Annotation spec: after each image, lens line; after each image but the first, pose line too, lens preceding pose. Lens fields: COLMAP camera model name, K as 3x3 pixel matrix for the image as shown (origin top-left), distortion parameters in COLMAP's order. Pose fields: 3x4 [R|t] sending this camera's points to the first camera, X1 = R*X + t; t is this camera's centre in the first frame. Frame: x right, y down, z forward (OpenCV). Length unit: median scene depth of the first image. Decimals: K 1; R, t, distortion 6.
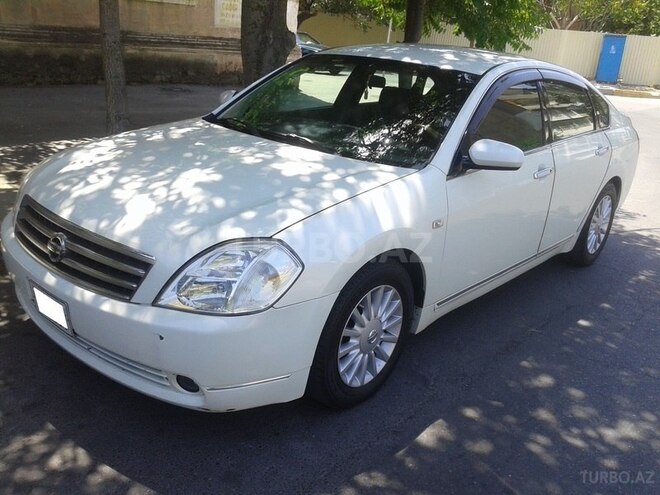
lens RADIAL K [[621.7, 0, 330.1], [0, 621.7, 264.7], [0, 0, 1]] dist [0.060500, -0.148537]
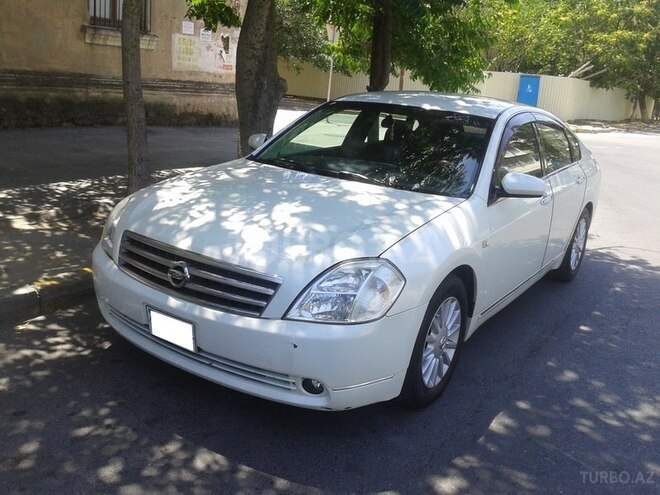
lens RADIAL K [[638.5, 0, 330.0], [0, 638.5, 247.5], [0, 0, 1]] dist [0.004210, -0.006611]
pose [[0.990715, -0.035223, 0.131316, -0.276704], [0.046362, 0.995491, -0.082752, 0.027729], [-0.127809, 0.088072, 0.987881, -0.152147]]
